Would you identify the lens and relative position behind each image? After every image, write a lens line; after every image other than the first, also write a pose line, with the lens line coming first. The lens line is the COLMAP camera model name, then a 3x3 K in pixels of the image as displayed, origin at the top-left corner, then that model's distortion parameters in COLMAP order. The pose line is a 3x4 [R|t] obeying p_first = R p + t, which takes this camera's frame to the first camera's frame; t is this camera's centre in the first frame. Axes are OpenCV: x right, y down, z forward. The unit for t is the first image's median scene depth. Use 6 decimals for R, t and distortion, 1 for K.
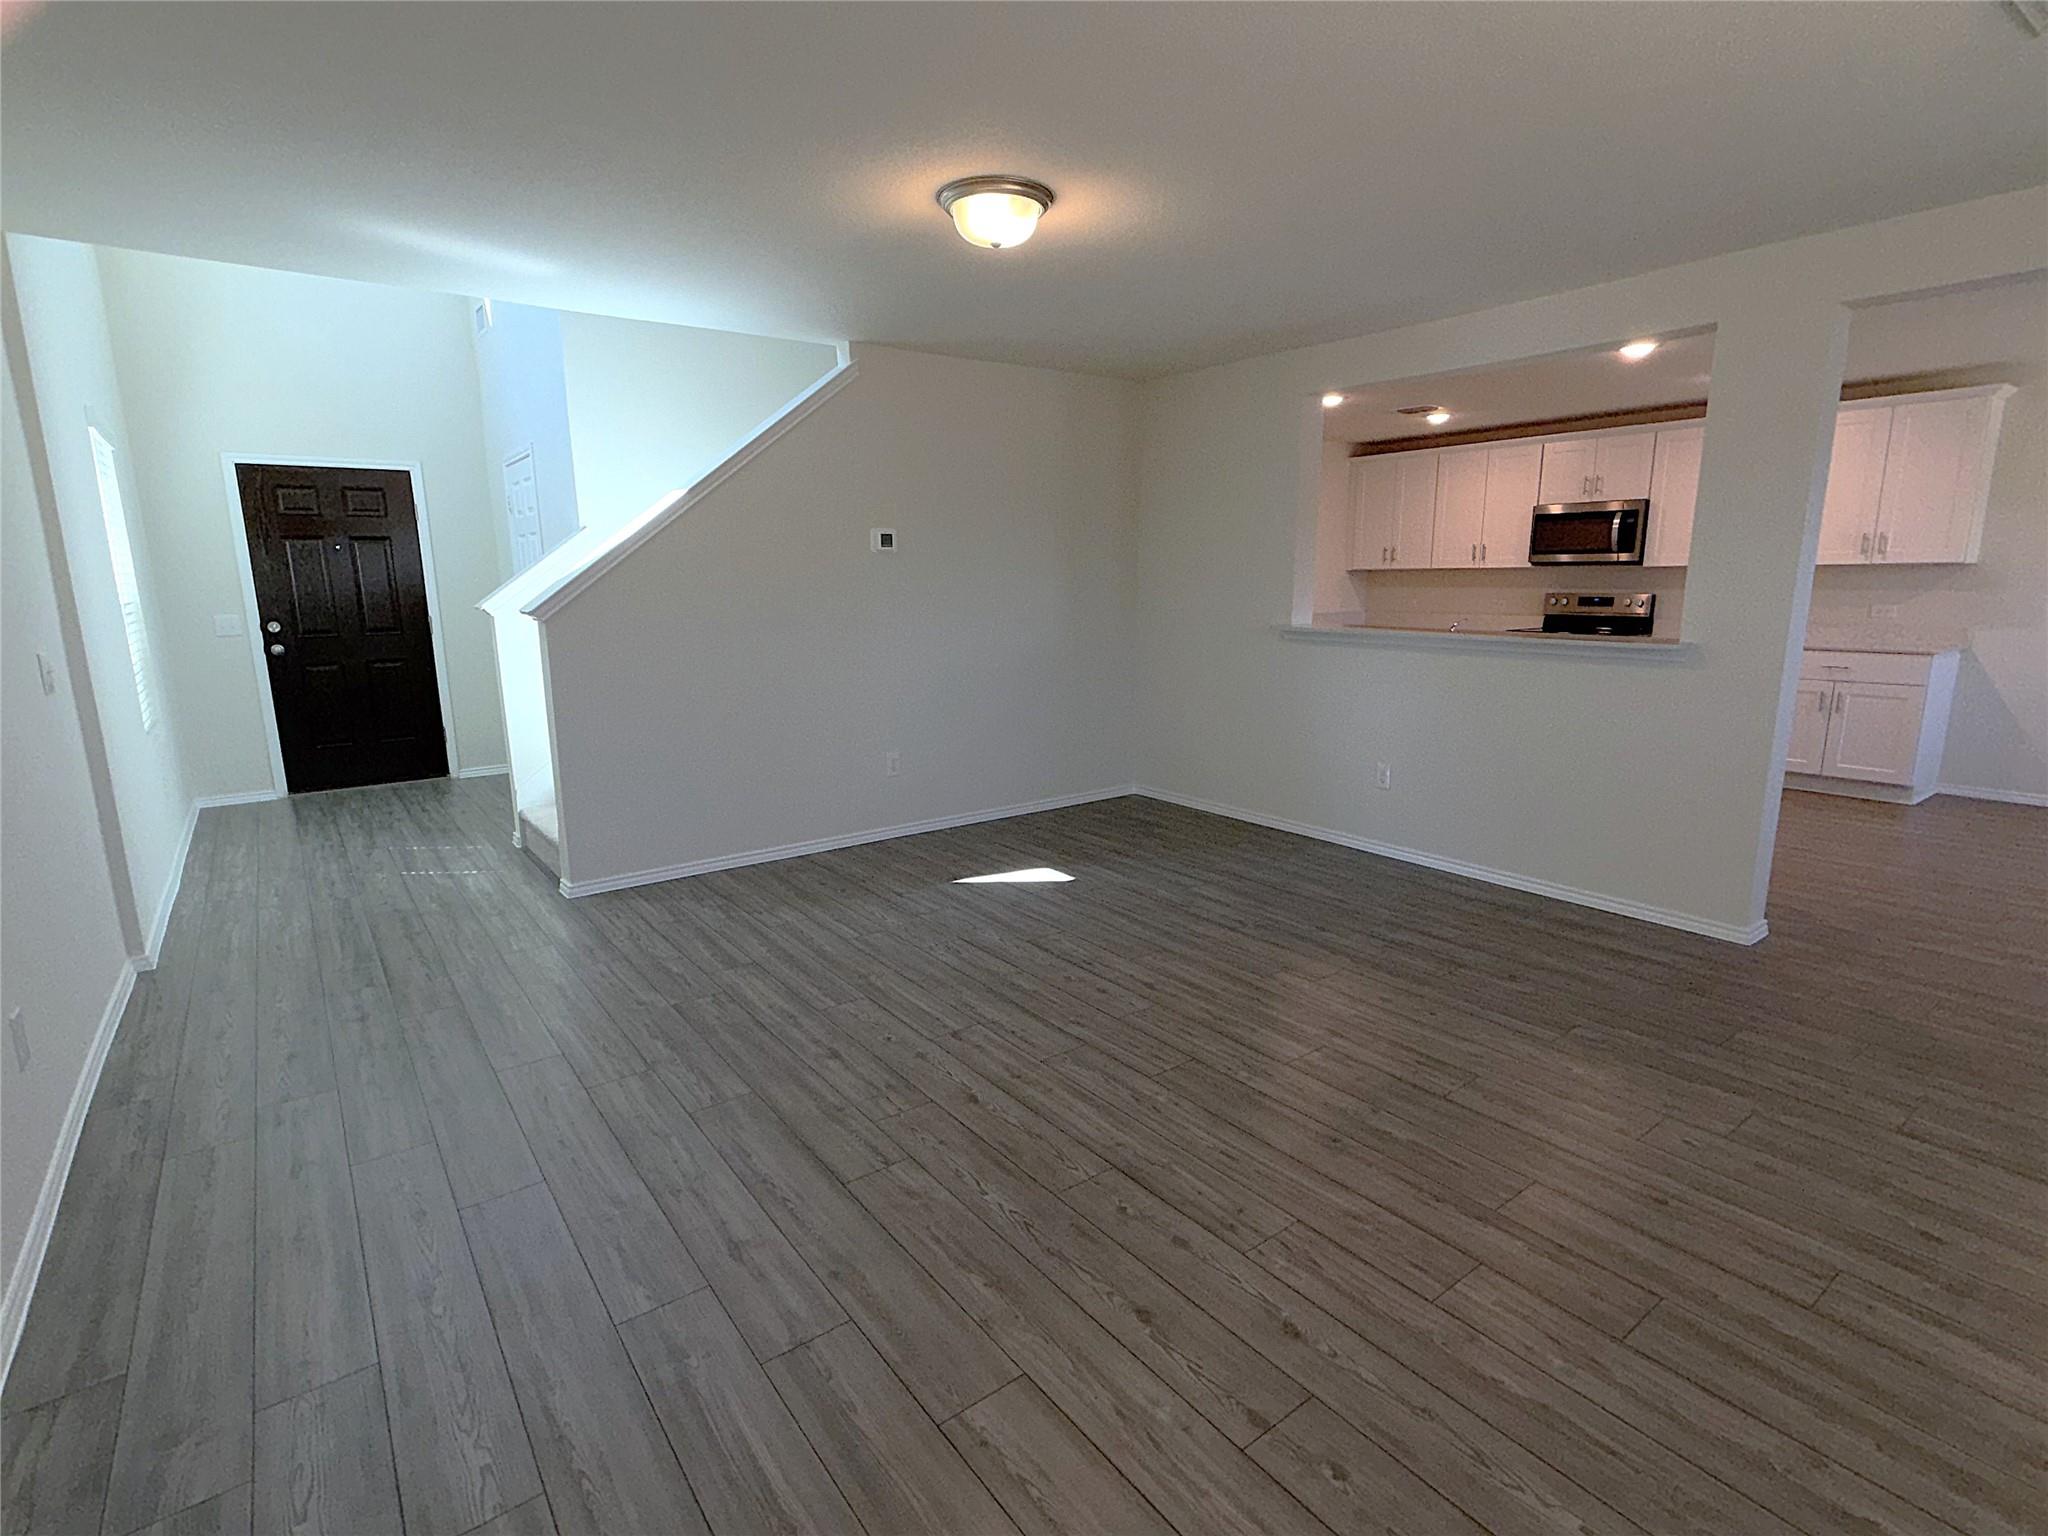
lens RADIAL K [[1001.3, 0, 1022.2], [0, 1001.3, 771.3], [0, 0, 1]] dist [0.002016, -0.000806]
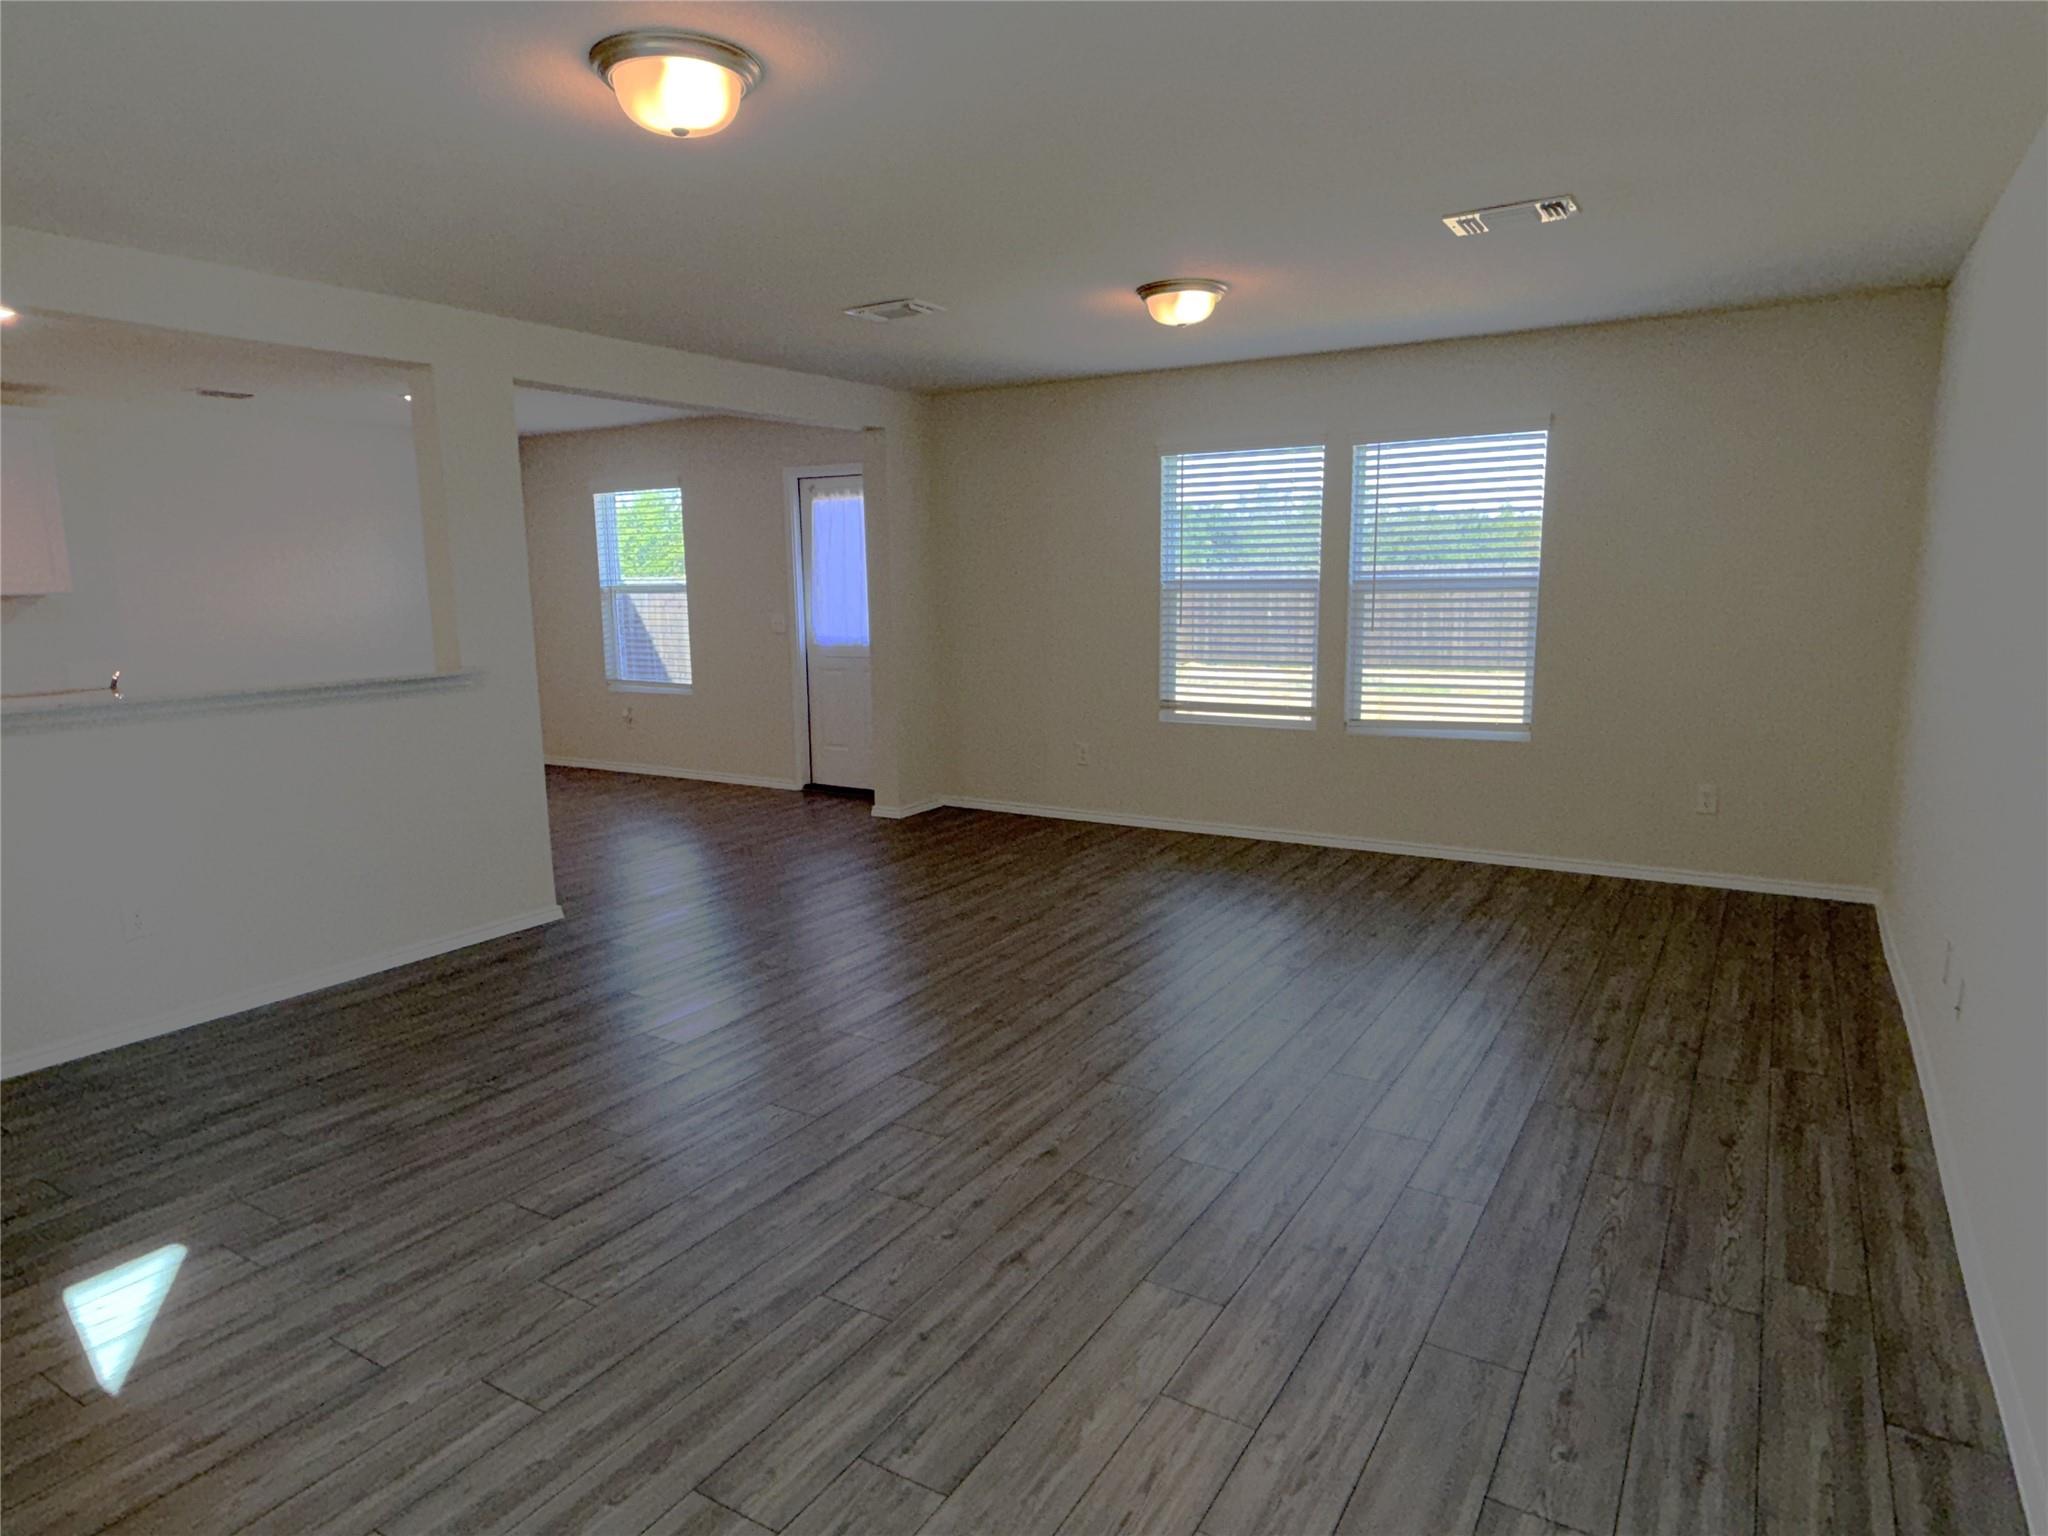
lens RADIAL K [[1240.9, 0, 1023.9], [0, 1240.9, 765.4], [0, 0, 1]] dist [0.001987, 0.000942]
pose [[-0.375273, -0.129444, 0.917832, -0.678916], [0.196543, 0.956572, 0.215268, -0.175659], [-0.905837, 0.261177, -0.333534, 0.842243]]
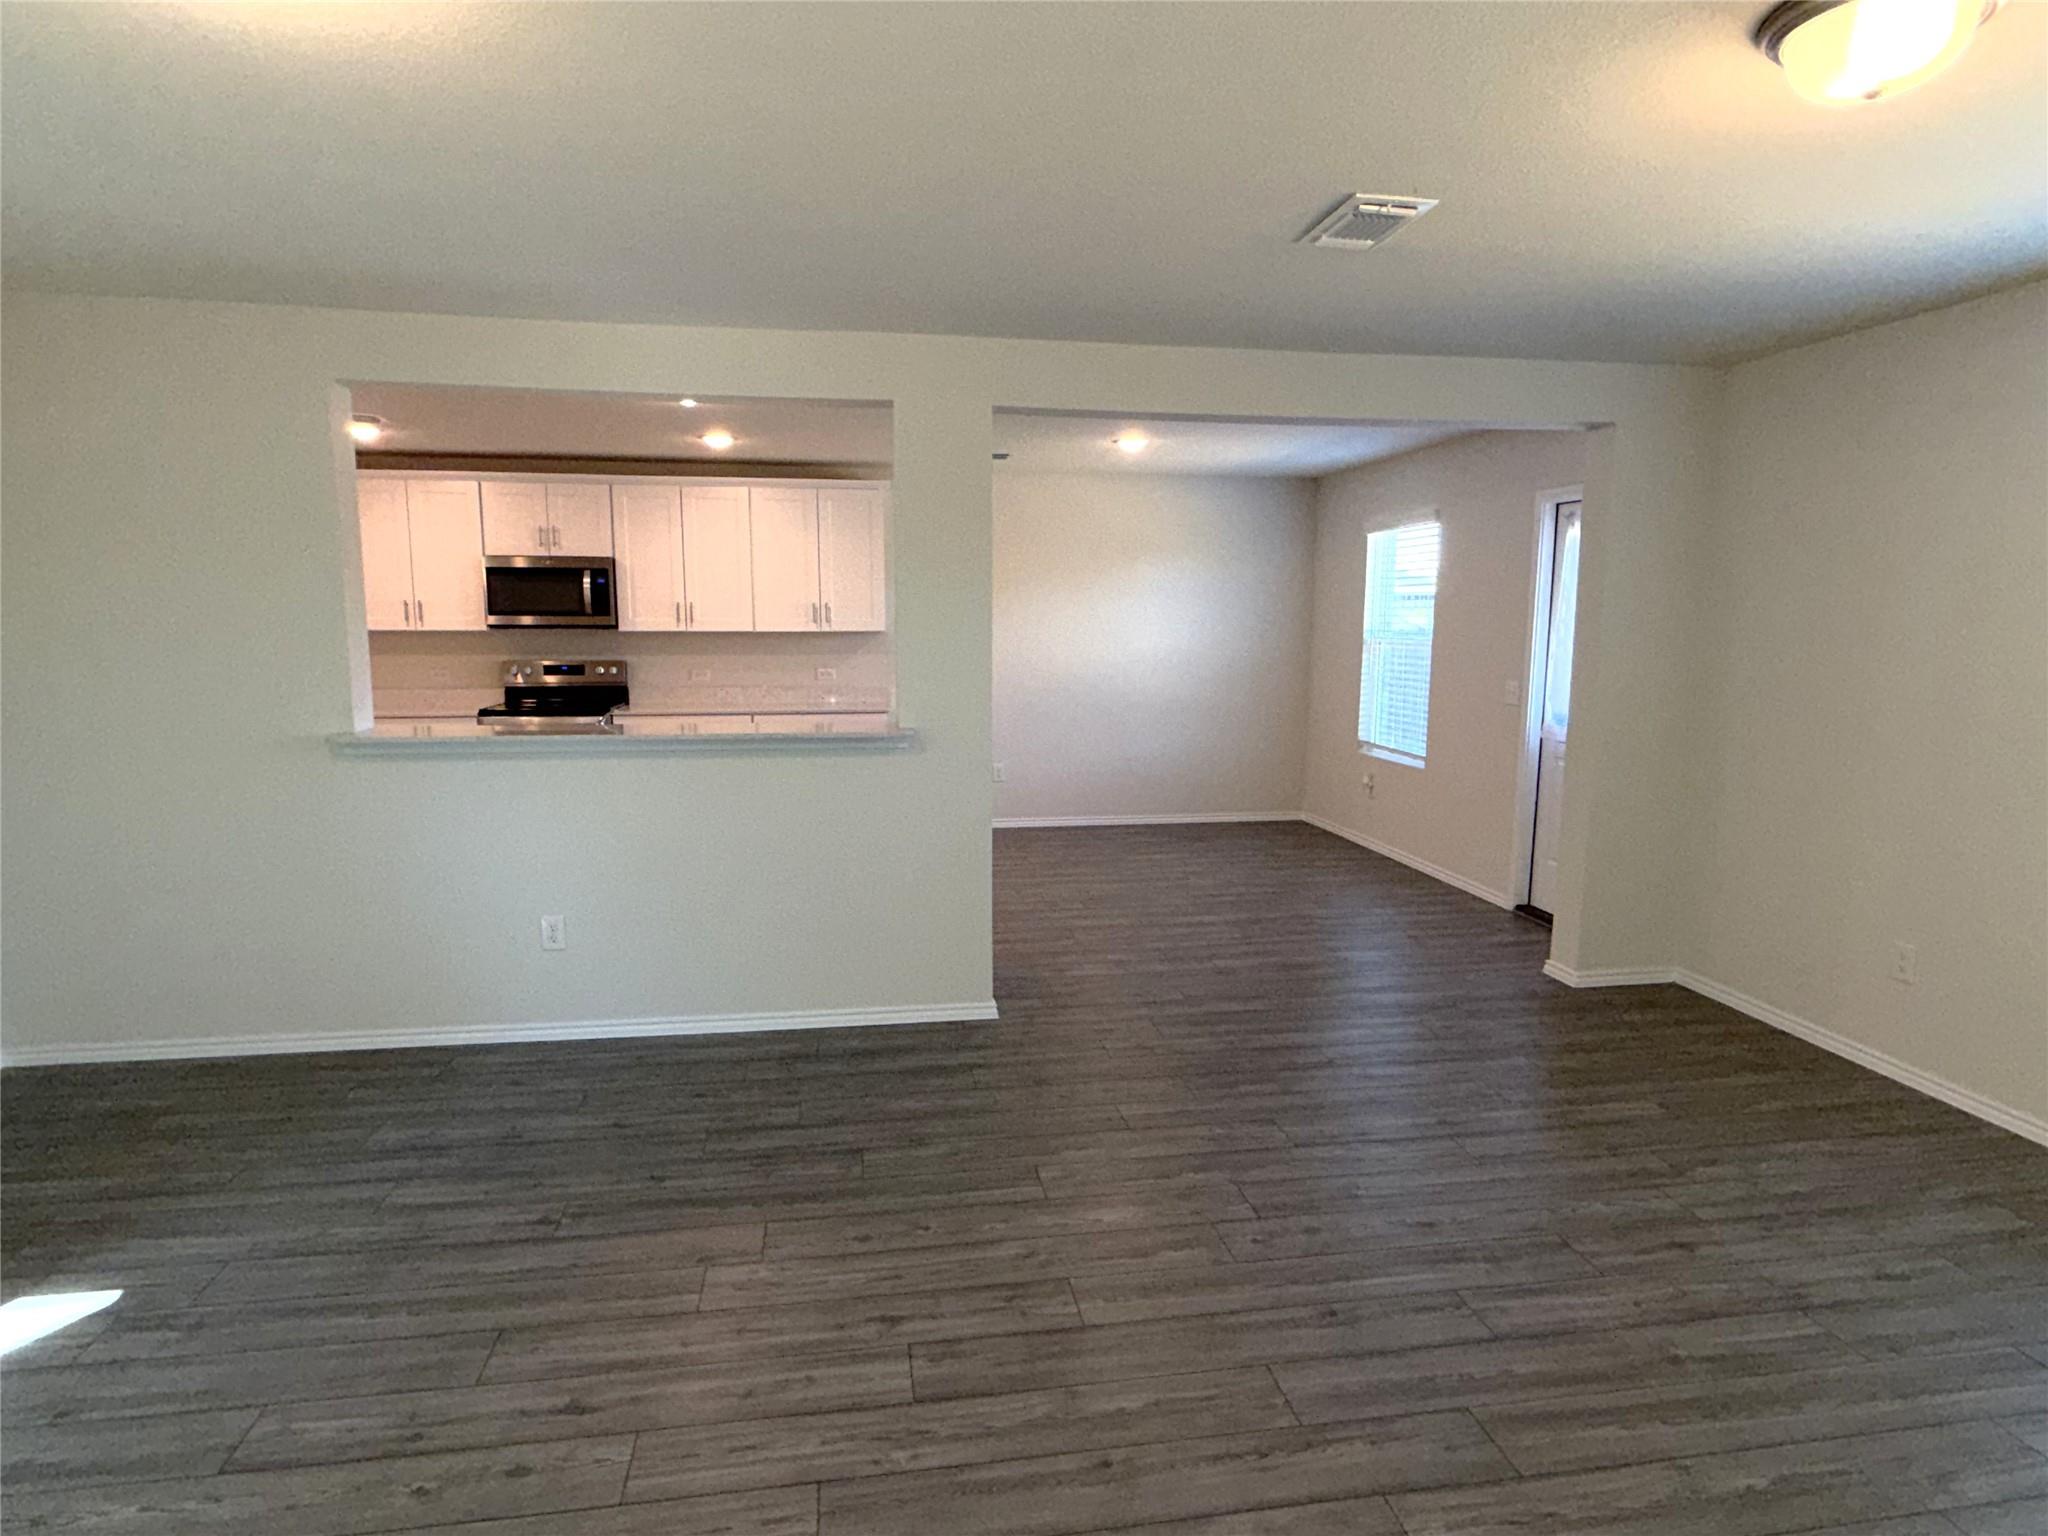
lens RADIAL K [[1151.5, 0, 1023.7], [0, 1151.5, 777.6], [0, 0, 1]] dist [0.002625, 0.002826]
pose [[0.461184, -0.113678, 0.879992, -0.233084], [0.162811, 0.985762, 0.042015, -0.098981], [-0.872239, 0.123896, 0.473126, 0.350266]]
